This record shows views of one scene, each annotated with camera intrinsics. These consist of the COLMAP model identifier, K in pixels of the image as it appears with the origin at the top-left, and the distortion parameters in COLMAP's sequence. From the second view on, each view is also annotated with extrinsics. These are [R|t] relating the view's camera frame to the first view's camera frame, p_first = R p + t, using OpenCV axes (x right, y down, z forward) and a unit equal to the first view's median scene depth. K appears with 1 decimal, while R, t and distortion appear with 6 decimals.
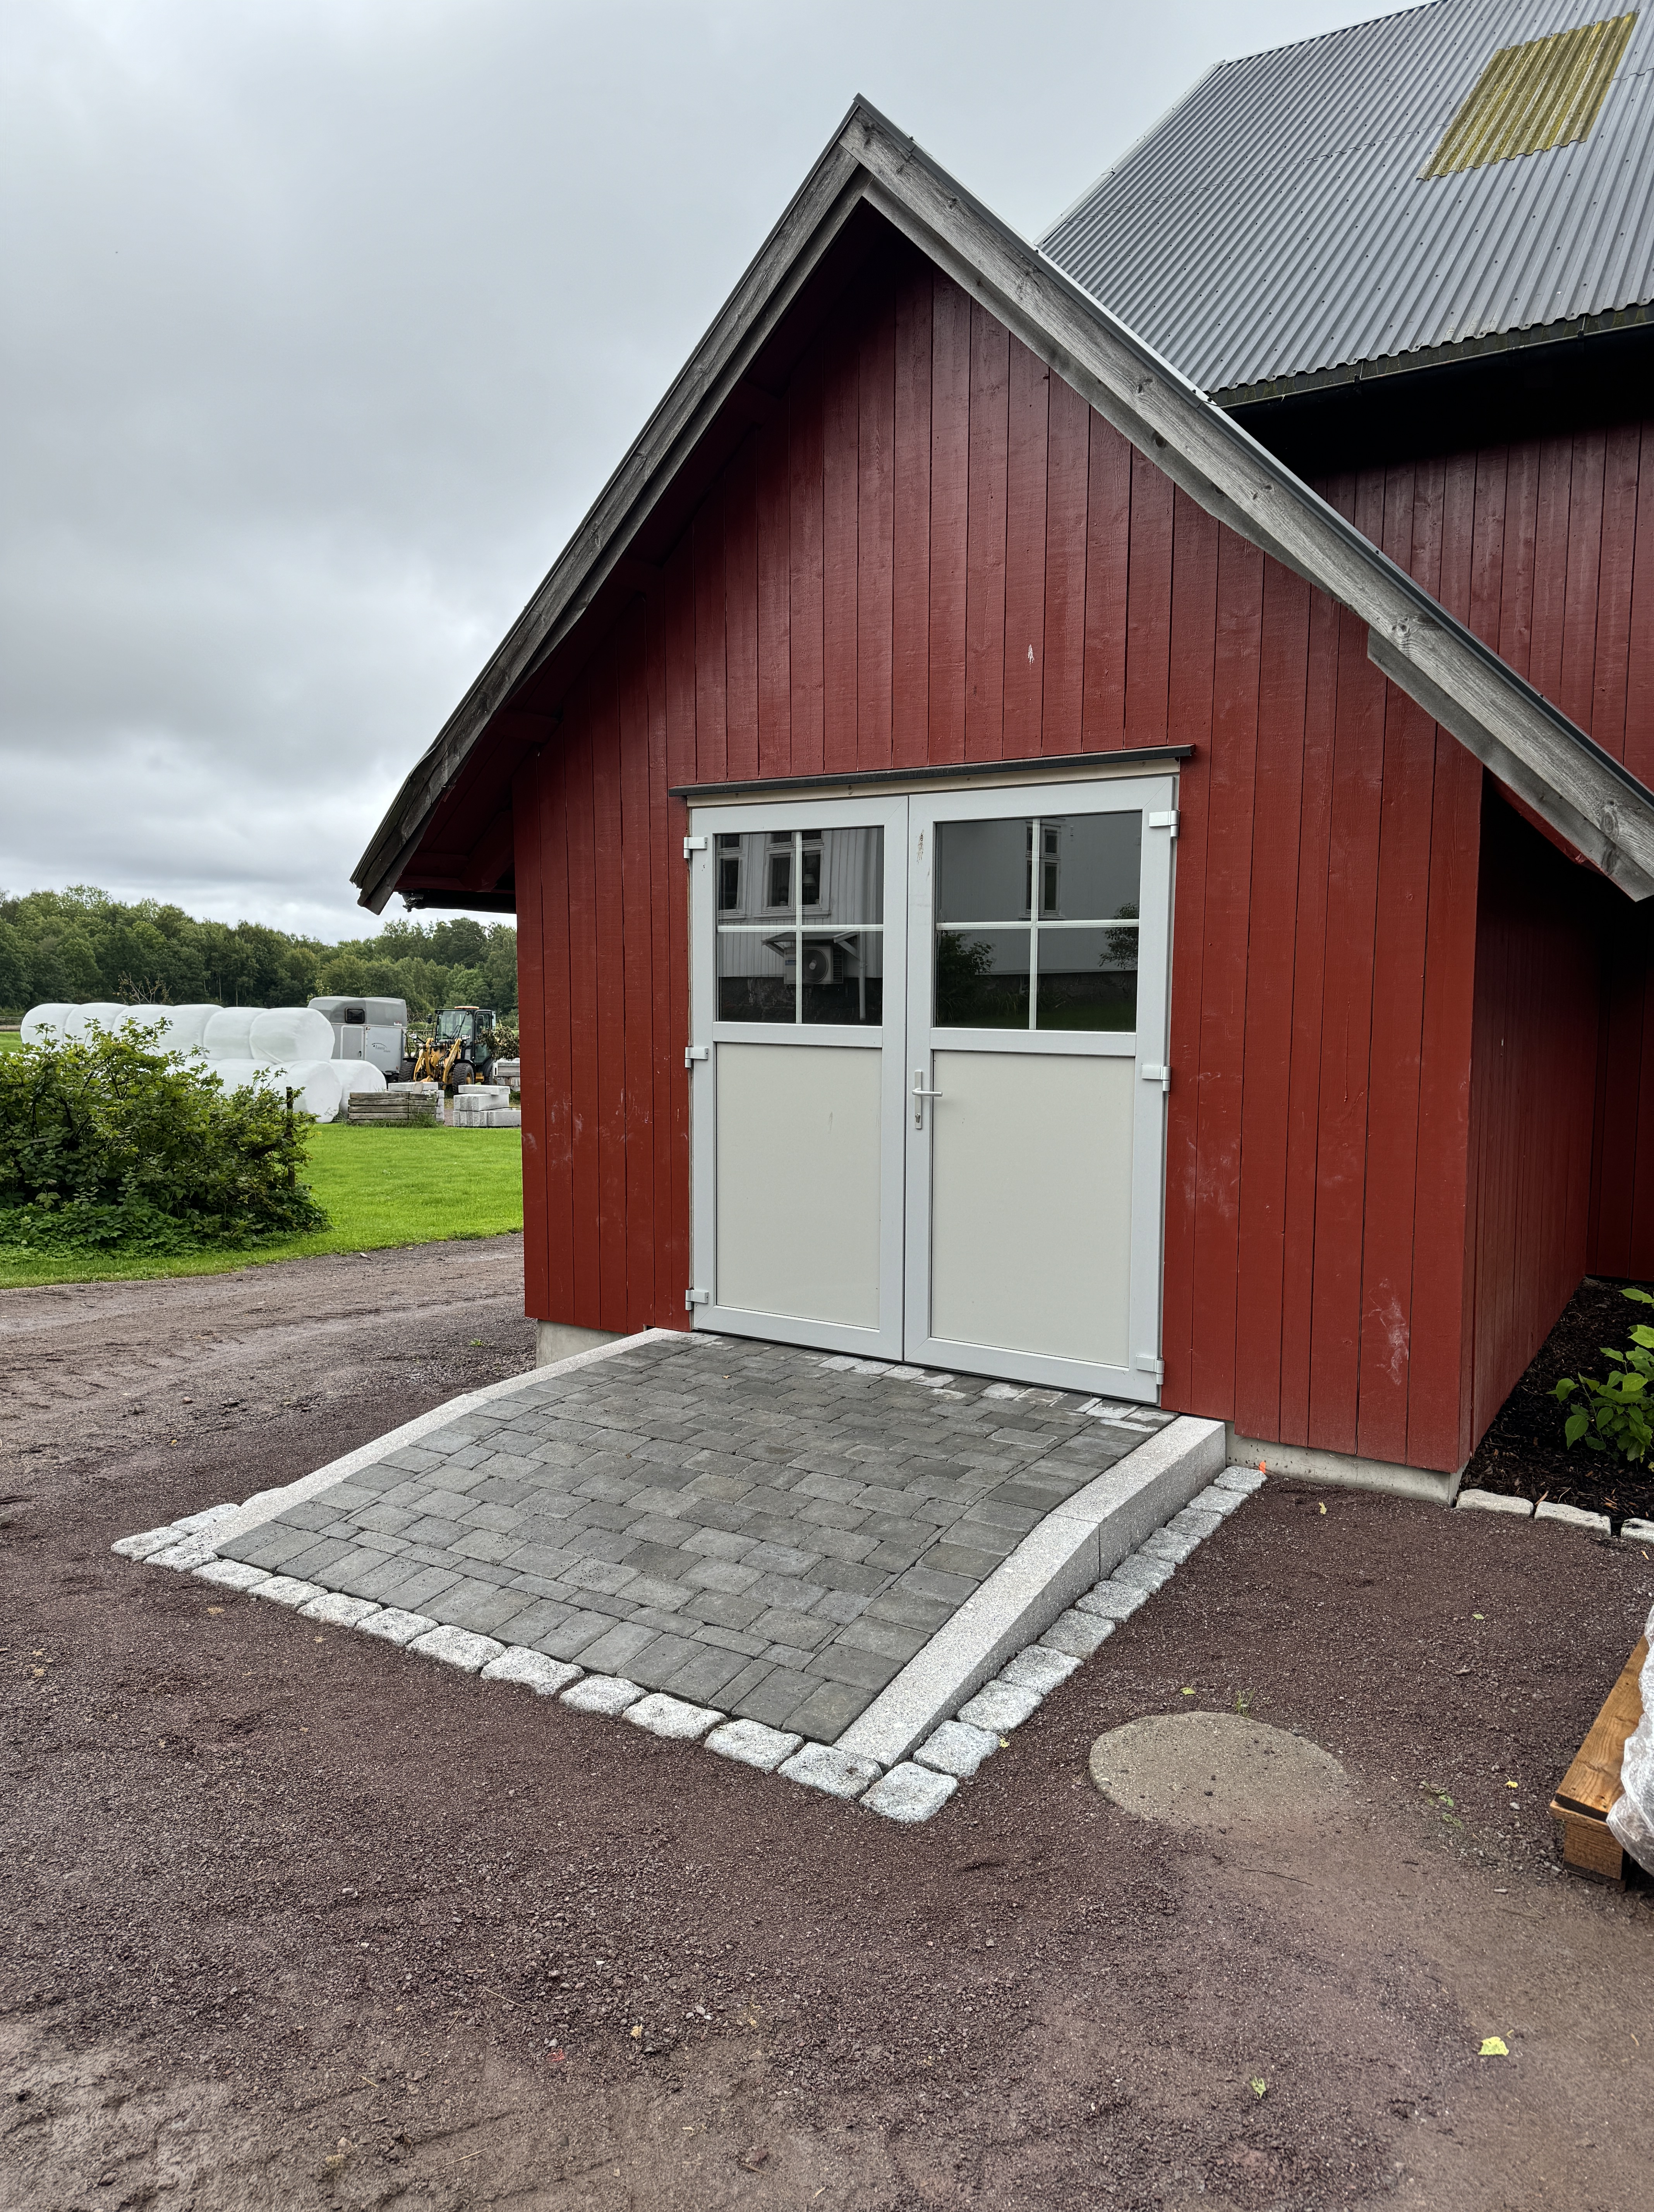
lens RADIAL K [[1553.5, 0, 819.4], [0, 1553.5, 1101.8], [0, 0, 1]] dist [0.129179, -0.226351]
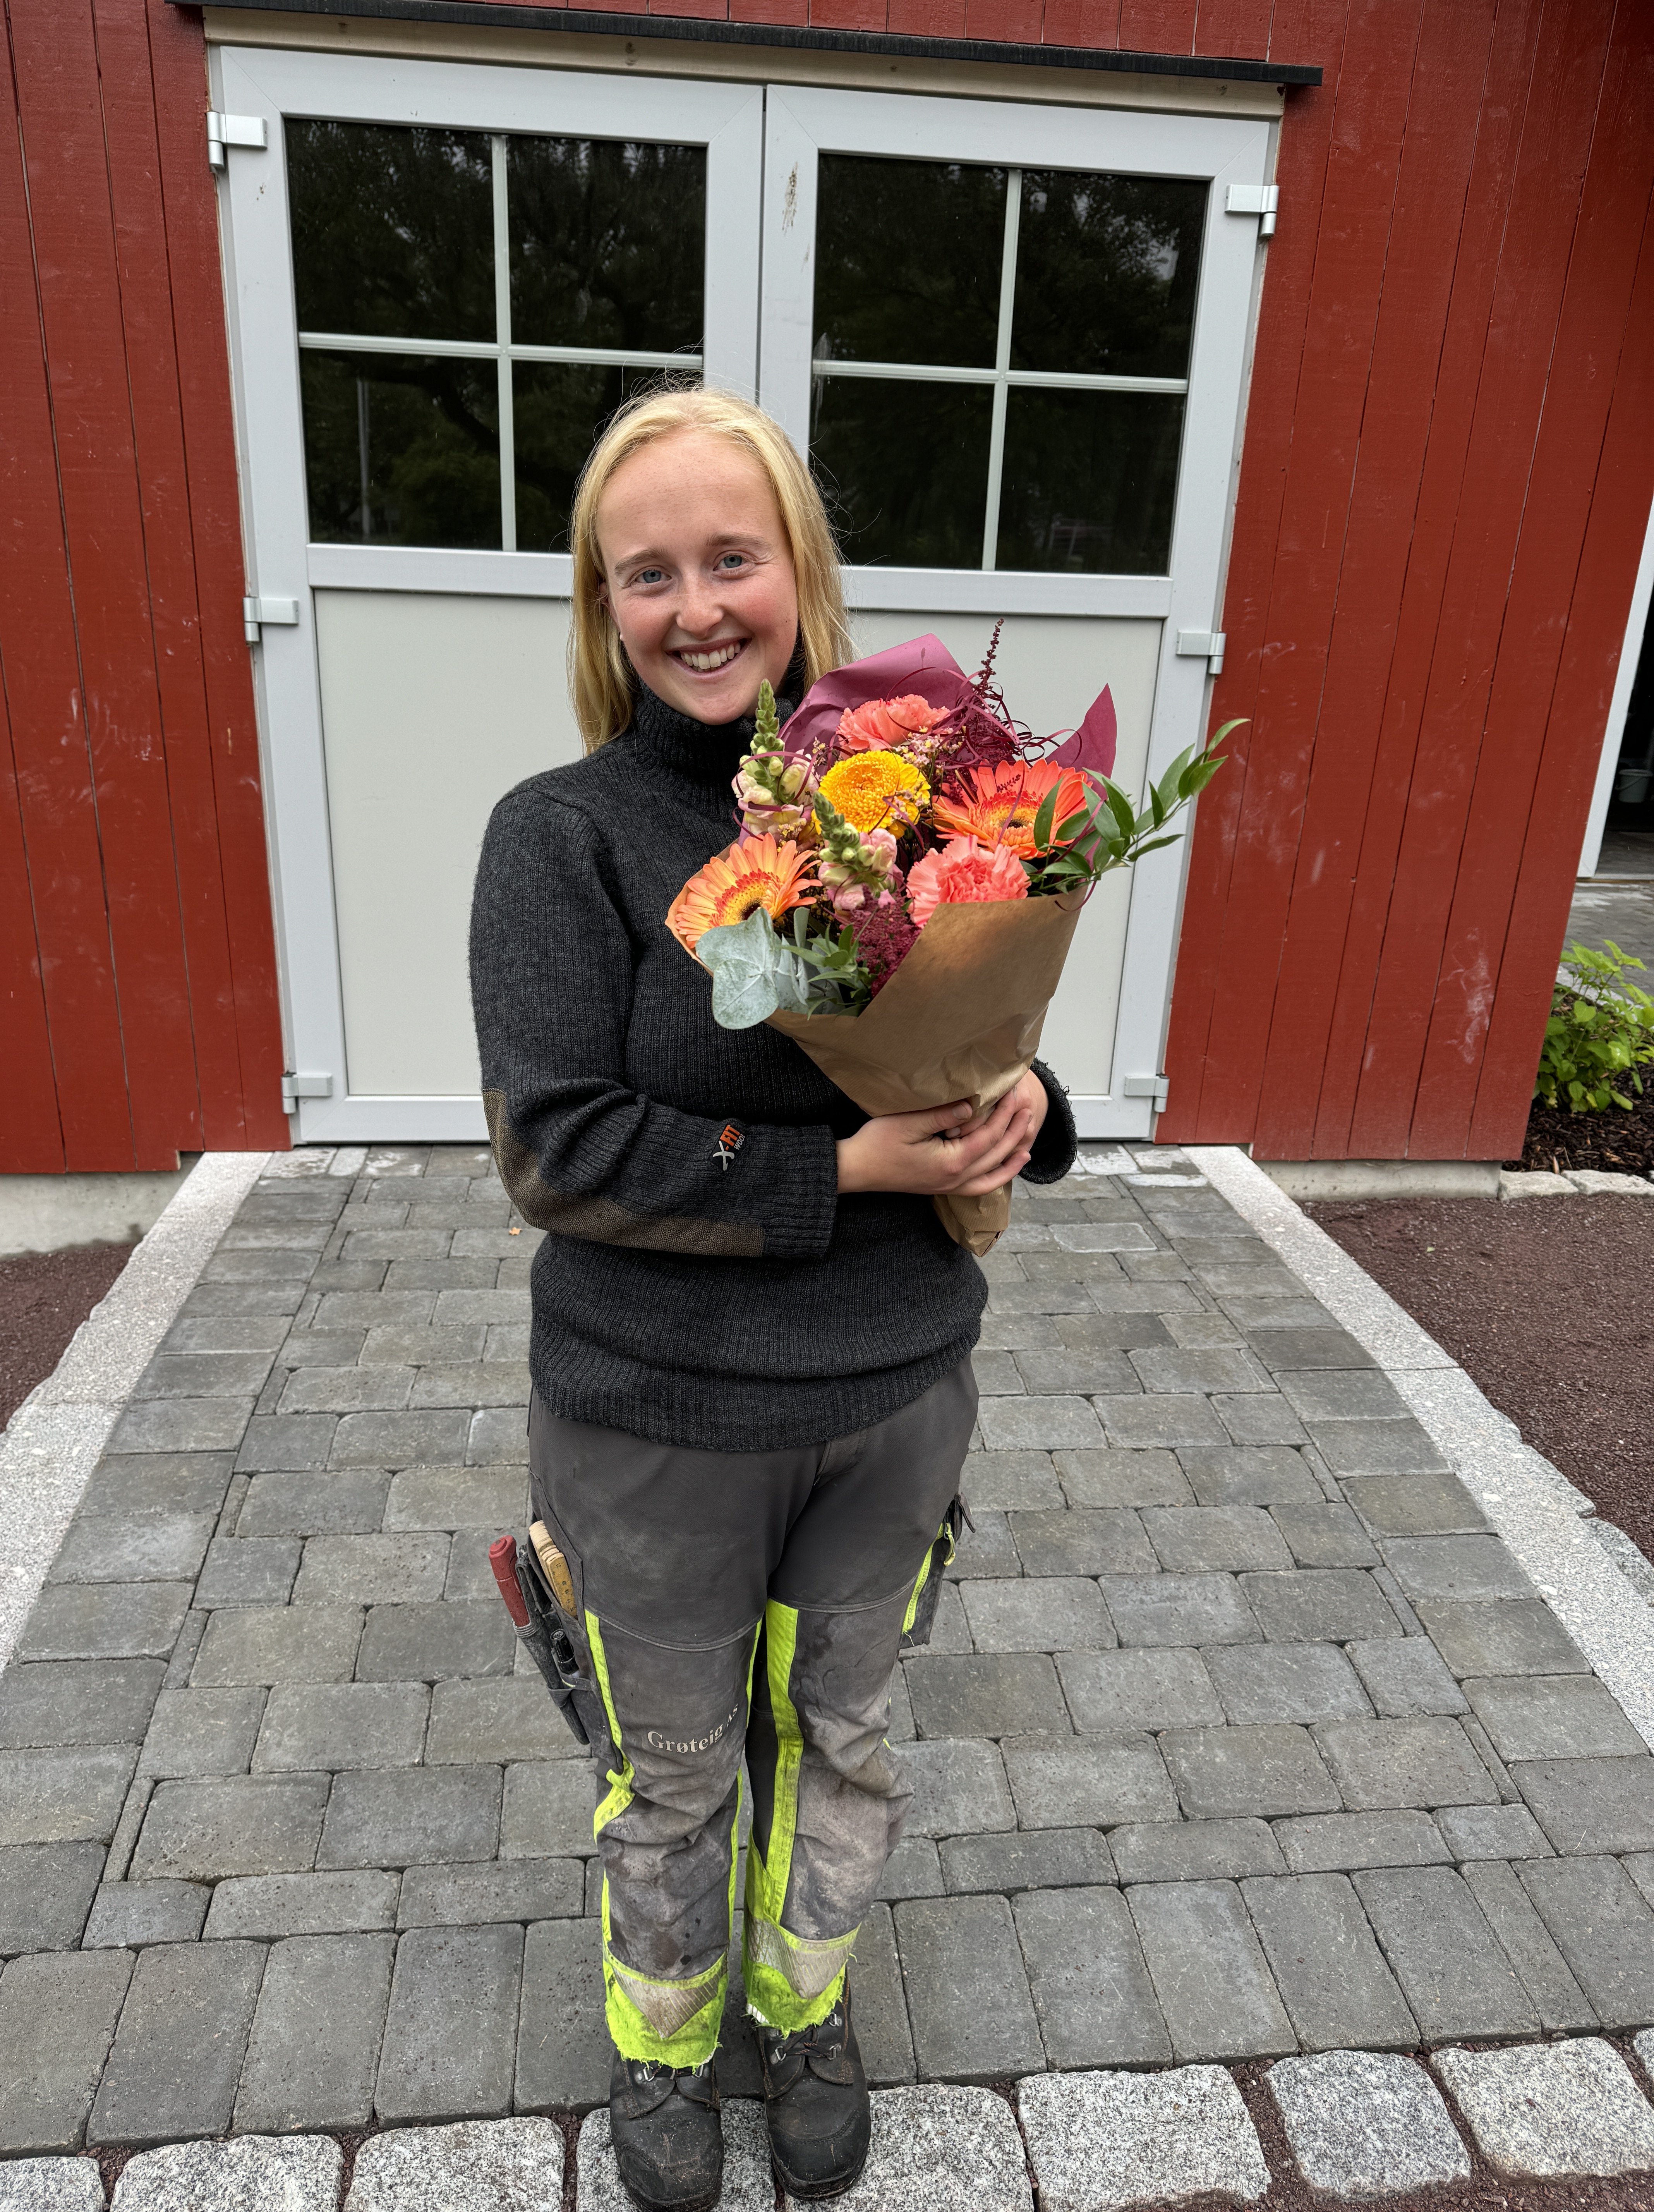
lens RADIAL K [[1569.6, 0, 813.4], [0, 1569.6, 1107.3], [0, 0, 1]] dist [0.016028, -0.017552]
pose [[0.778890, -0.180725, 0.600557, -0.332222], [0.022267, 0.964946, 0.261502, -0.007792], [-0.626765, -0.190309, 0.755611, 0.585208]]
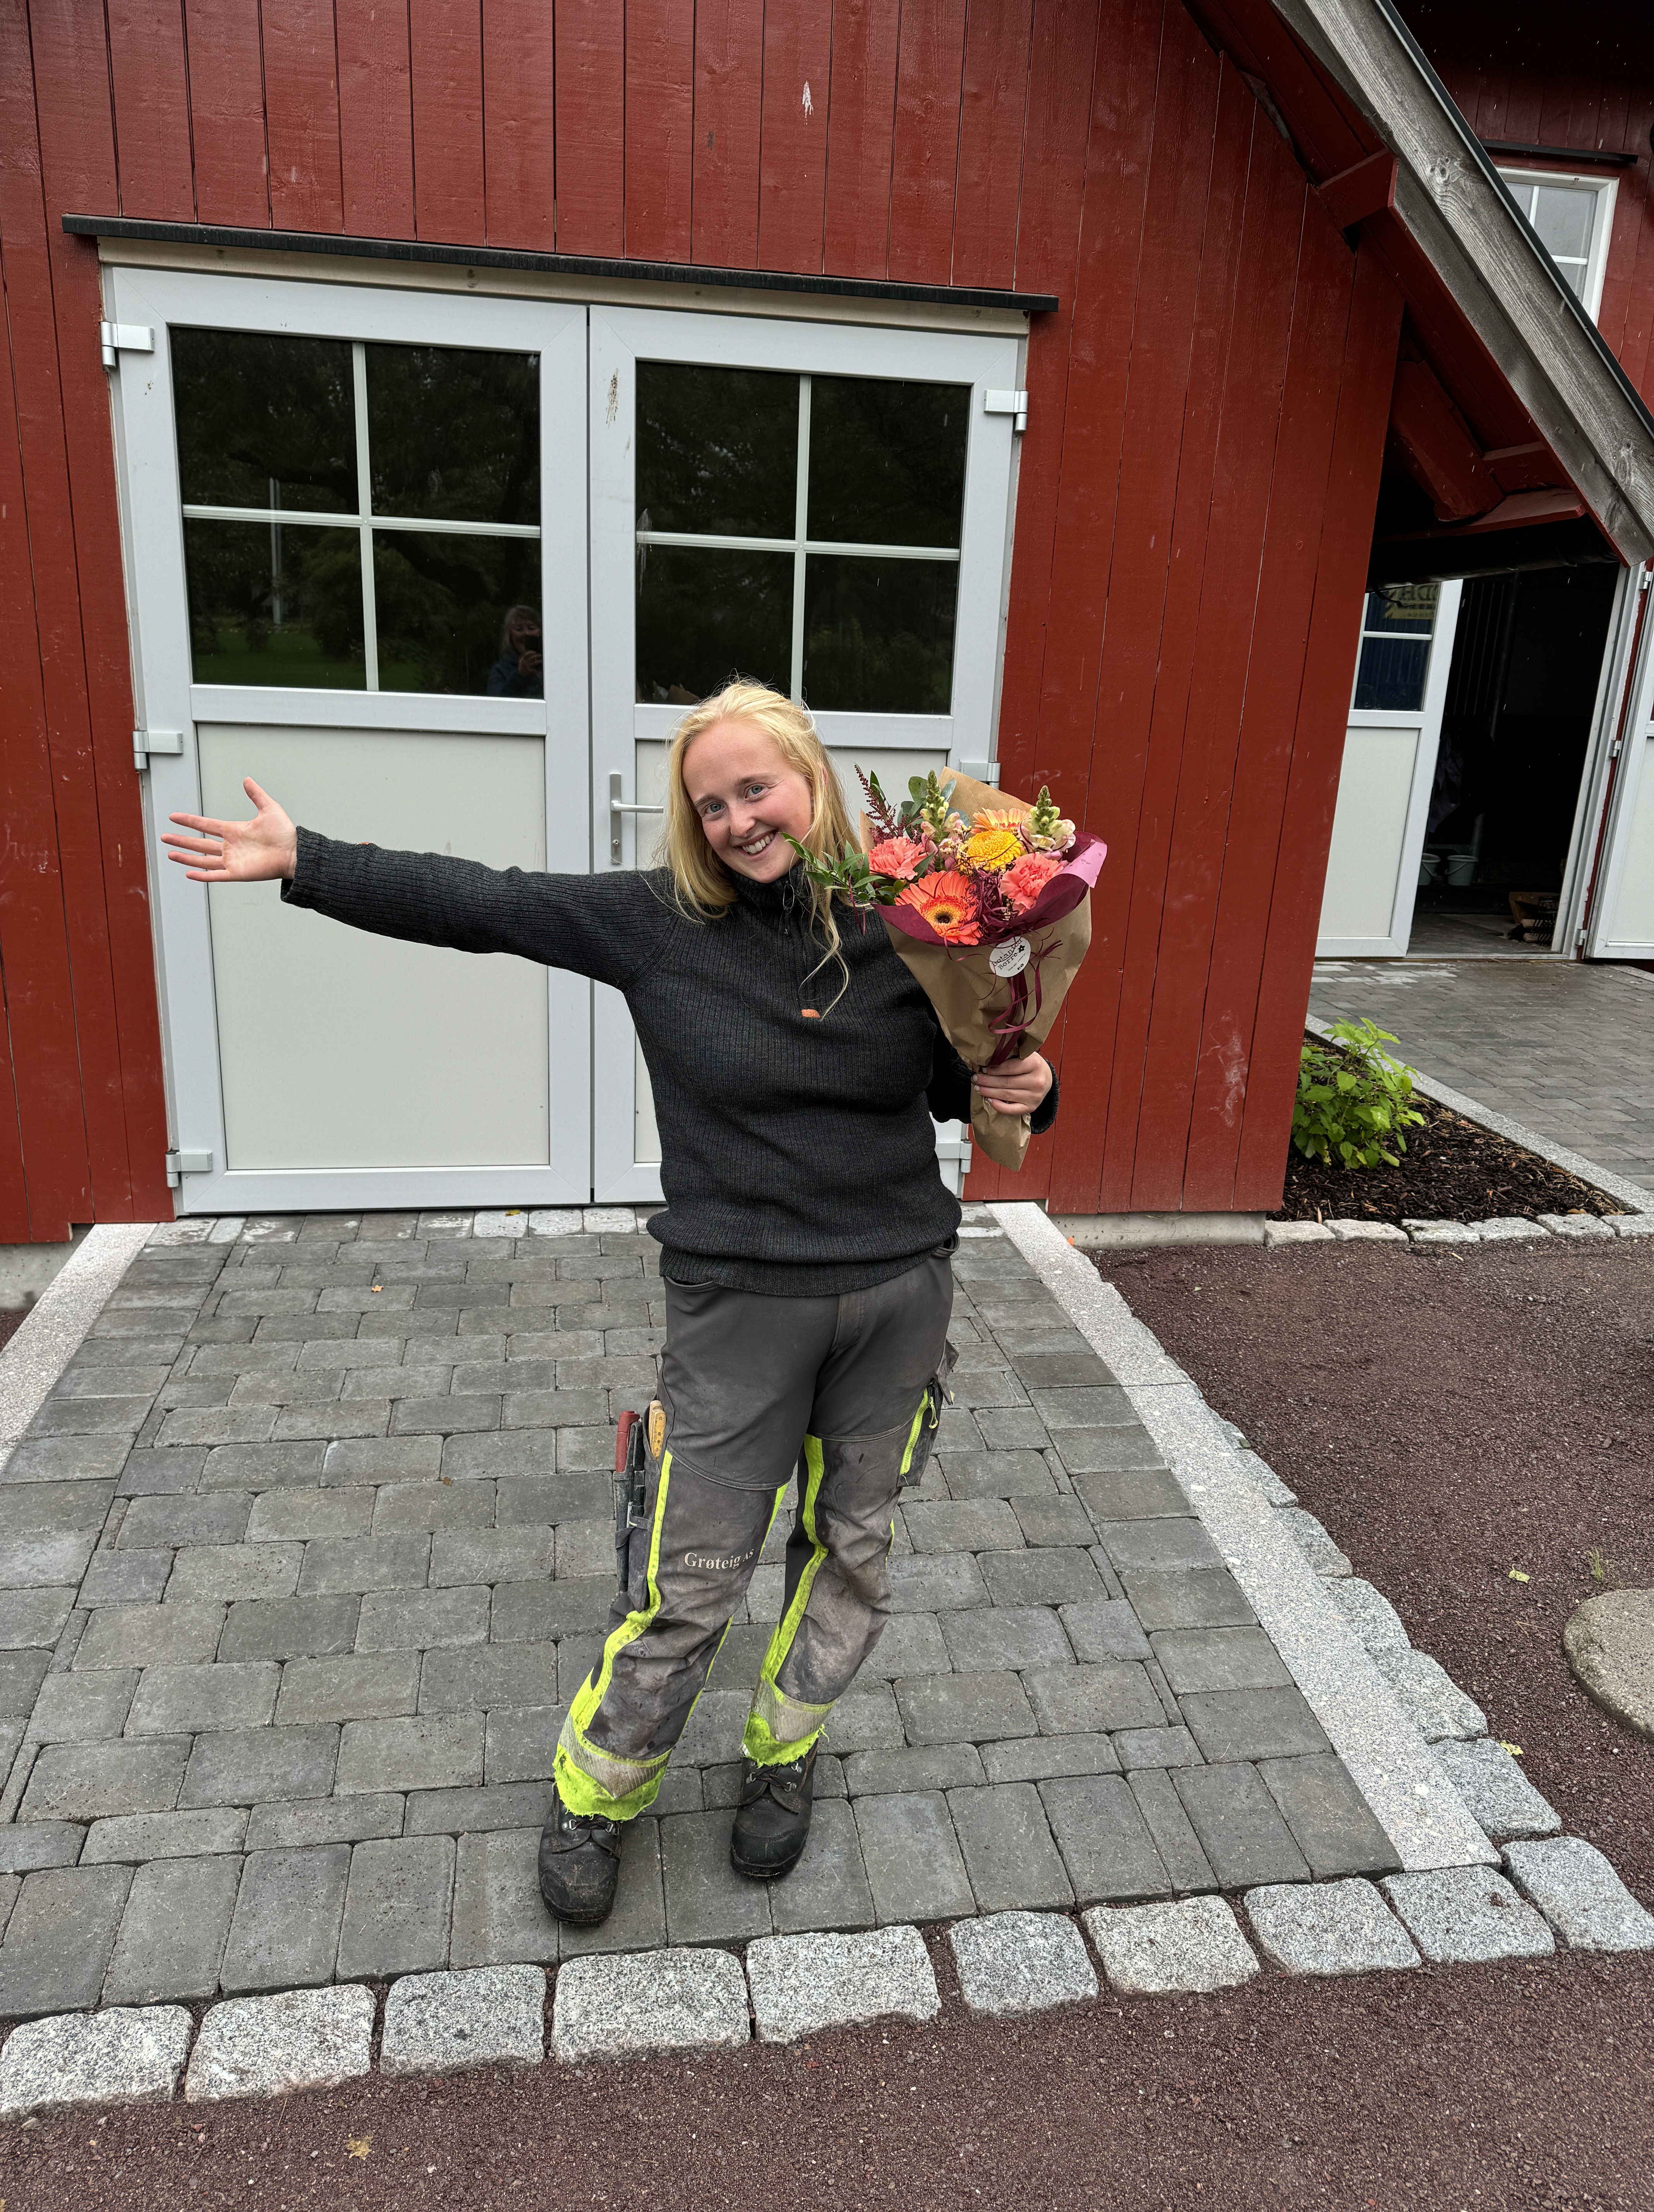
lens RADIAL K [[1567.2, 0, 829.9], [0, 1567.2, 1105.2], [0, 0, 1]] dist [0.021644, -0.023764]
pose [[0.738261, -0.161170, 0.654977, -0.354999], [0.022168, 0.976307, 0.215253, -0.025136], [-0.674150, -0.144394, 0.724342, 0.492482]]
